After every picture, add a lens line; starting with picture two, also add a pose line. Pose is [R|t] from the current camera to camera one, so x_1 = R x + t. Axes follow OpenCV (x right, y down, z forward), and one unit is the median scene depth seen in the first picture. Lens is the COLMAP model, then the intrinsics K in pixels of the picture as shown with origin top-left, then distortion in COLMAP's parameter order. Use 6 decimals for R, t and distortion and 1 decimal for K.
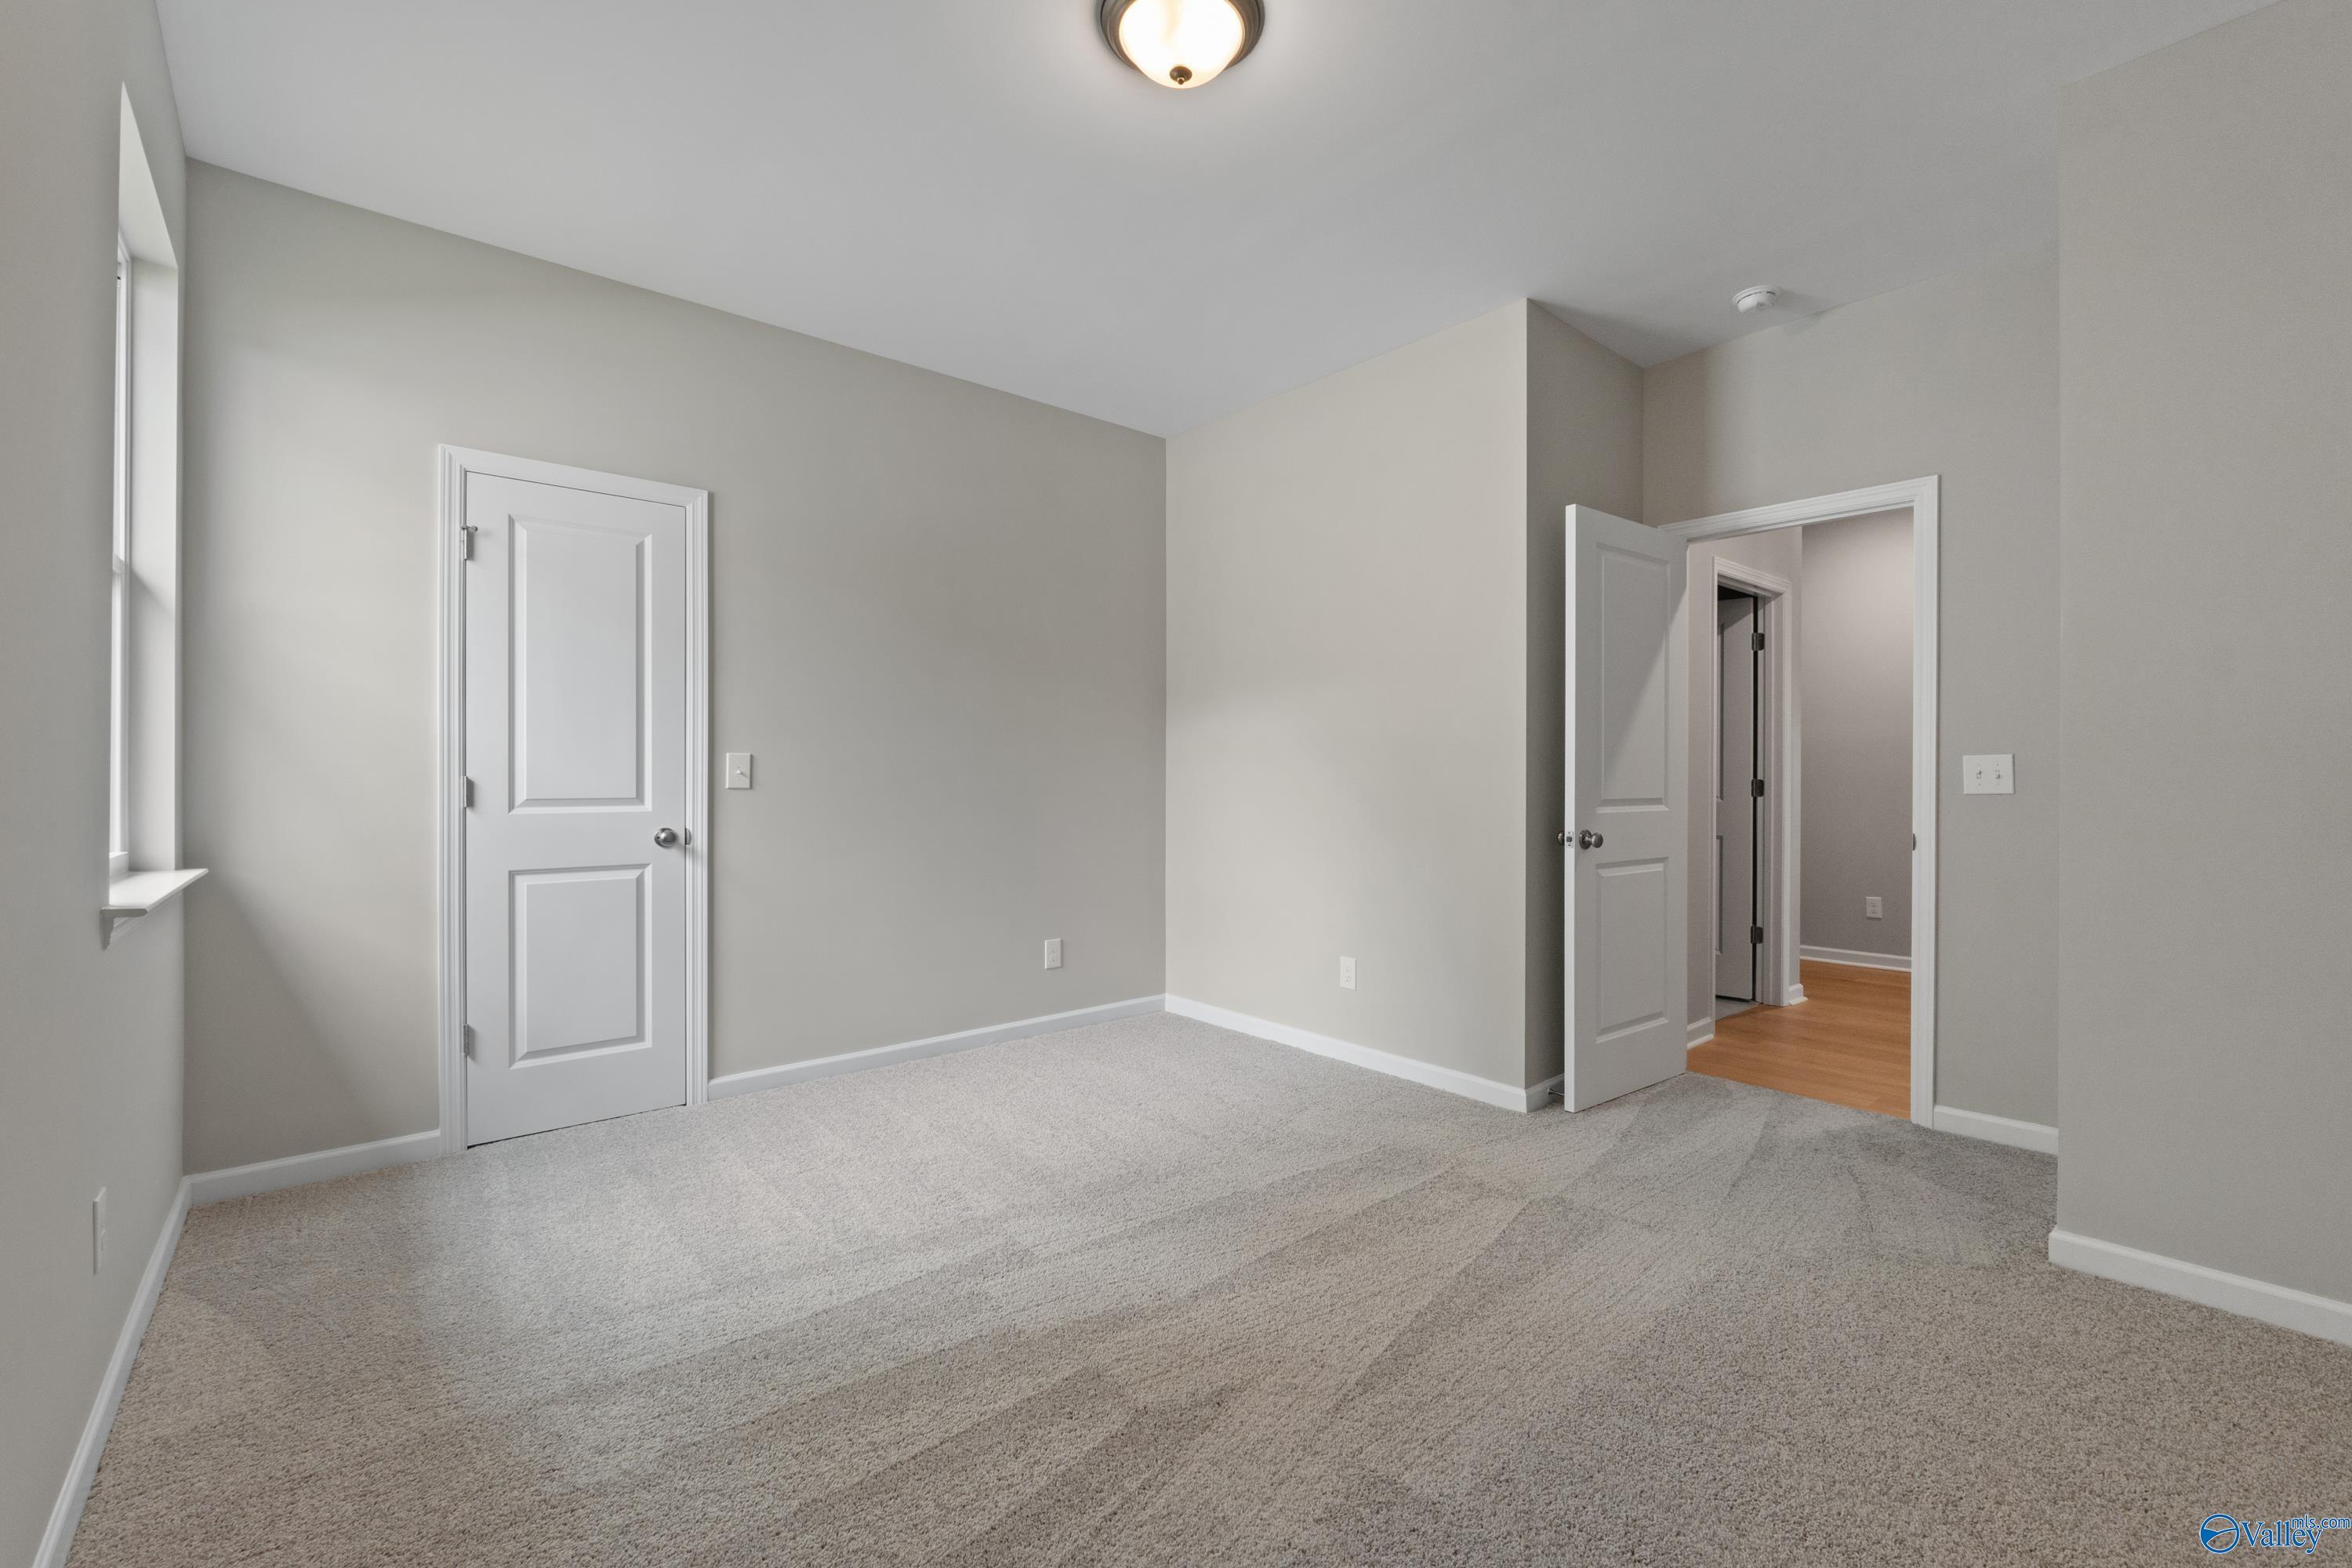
lens RADIAL K [[1000.7, 0, 1178.3], [0, 1000.7, 780.5], [0, 0, 1]] dist [-0.004486, -0.000272]
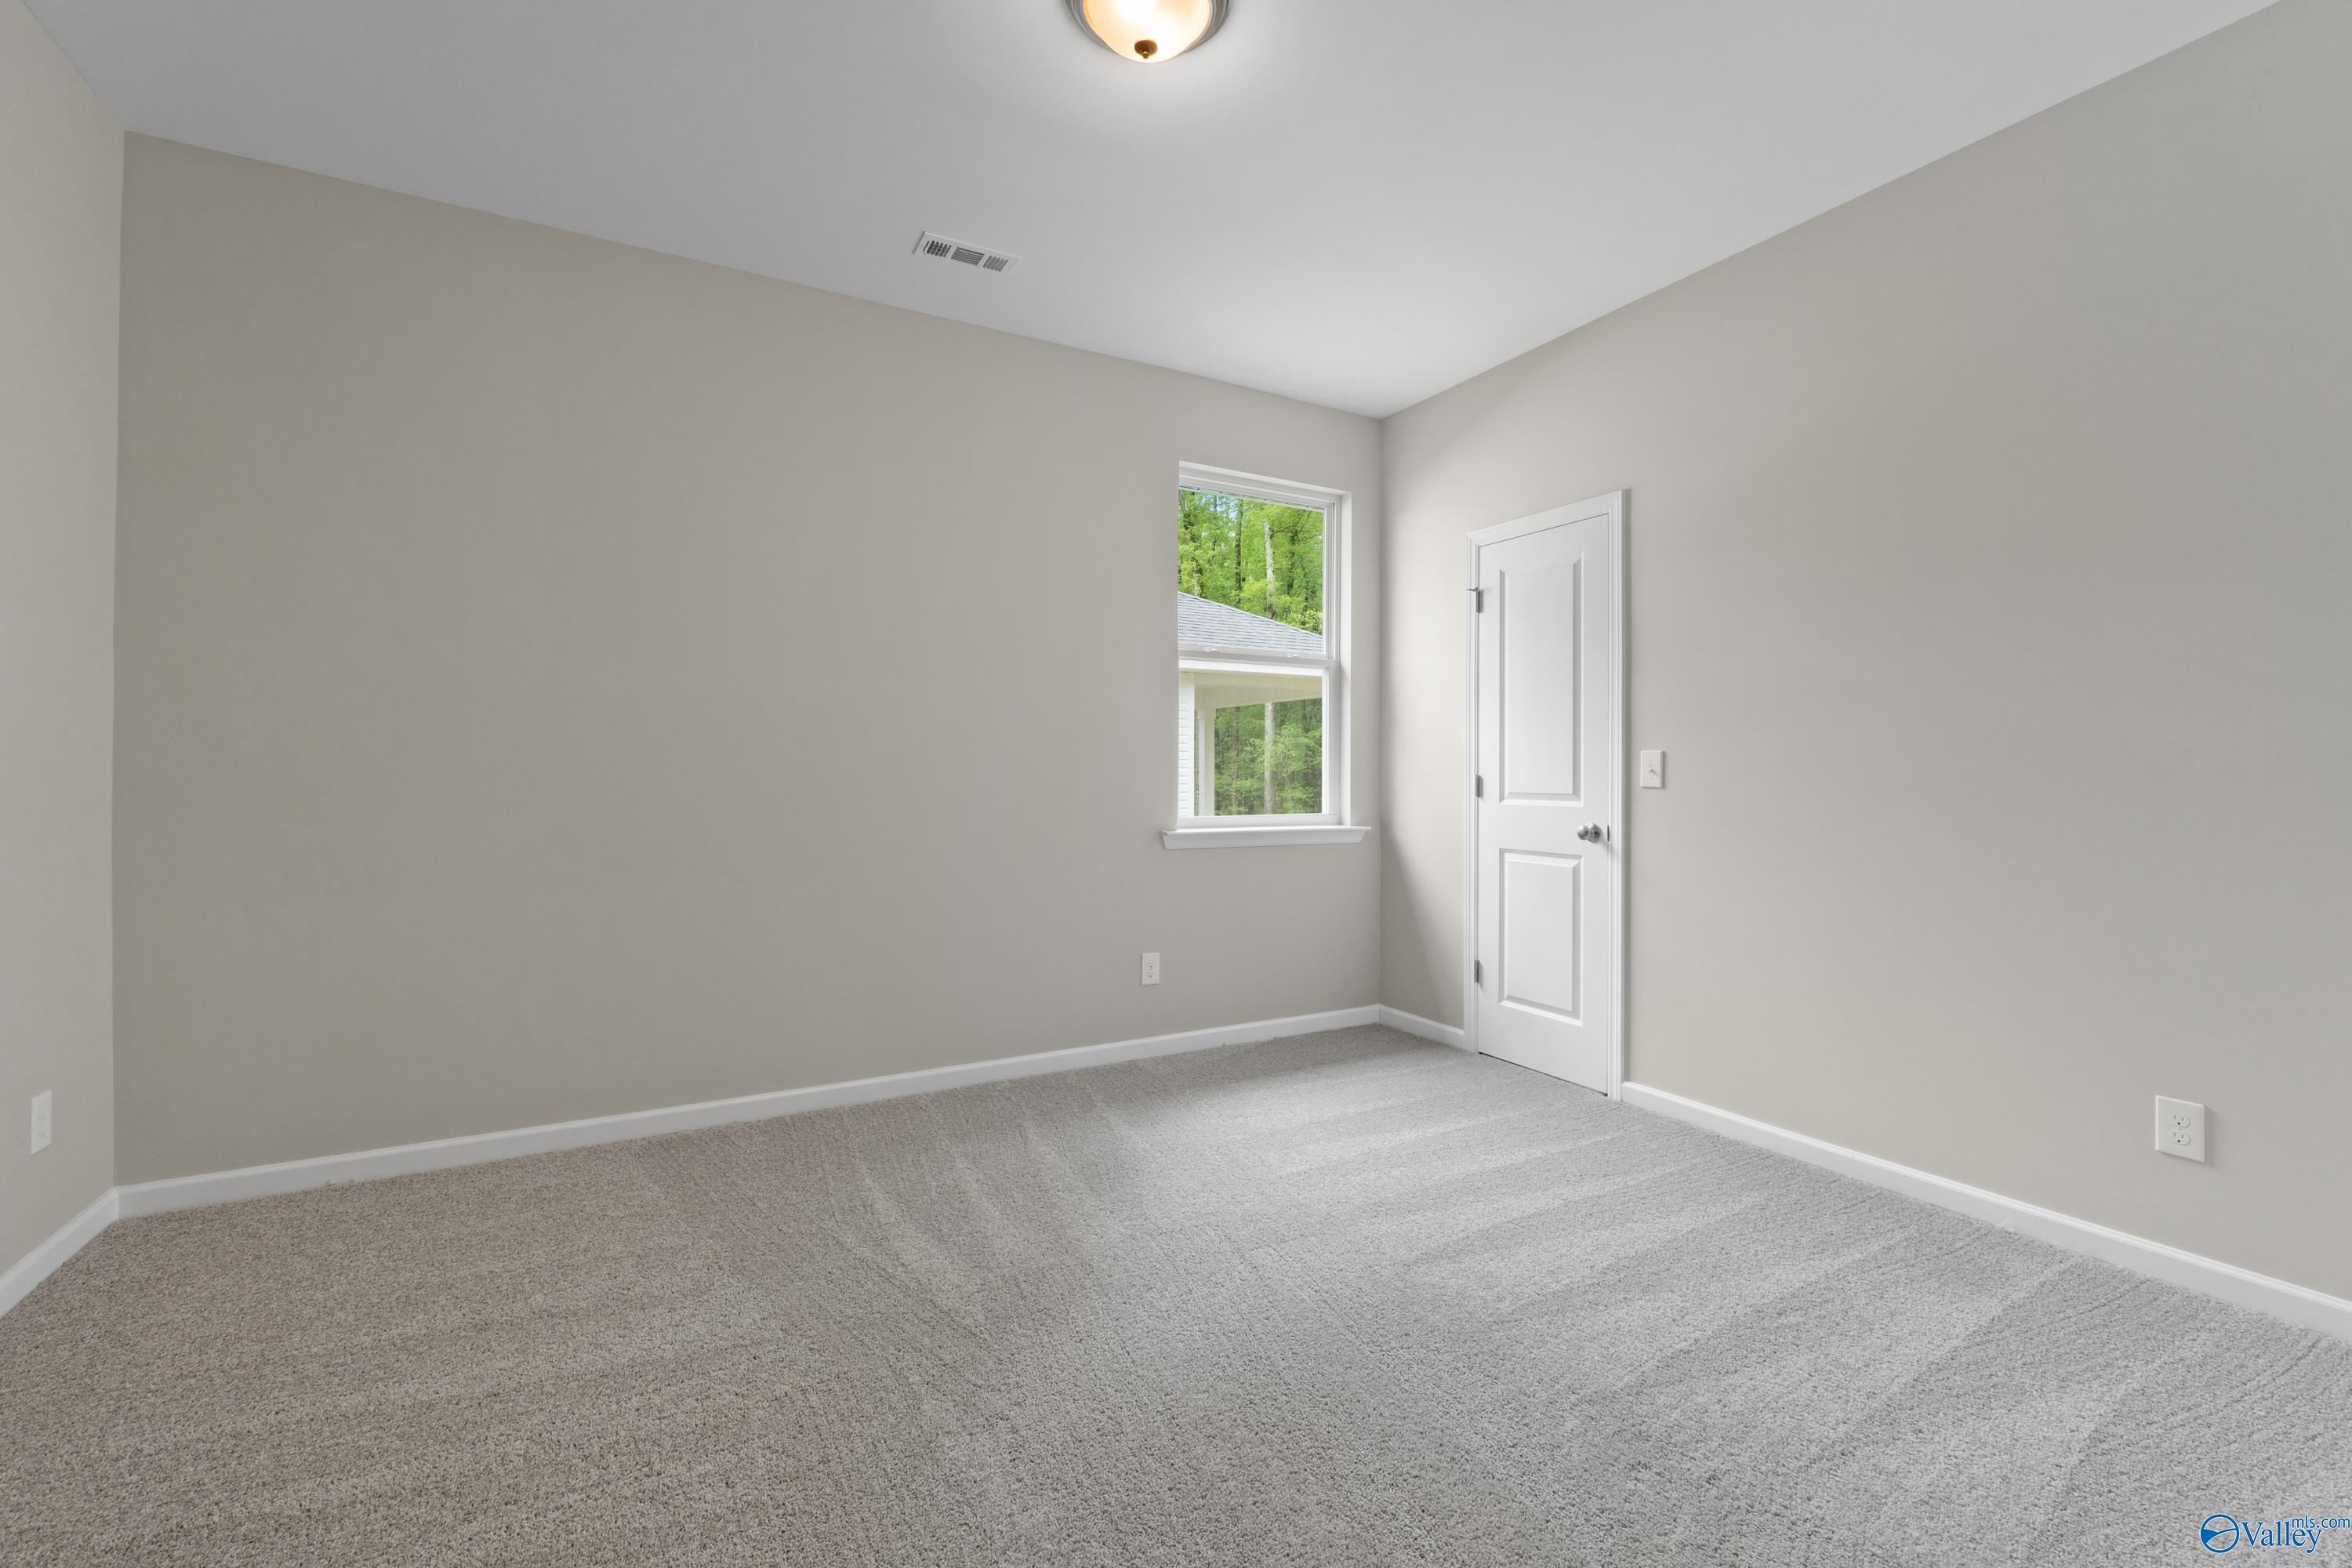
lens RADIAL K [[1000.7, 0, 1184.1], [0, 1000.7, 765.5], [0, 0, 1]] dist [-0.004486, -0.000272]
pose [[-0.204091, -0.011376, -0.978886, 0.639999], [-0.012133, 0.999885, -0.009091, 0.001396], [0.978877, 0.010022, -0.204205, 0.830090]]
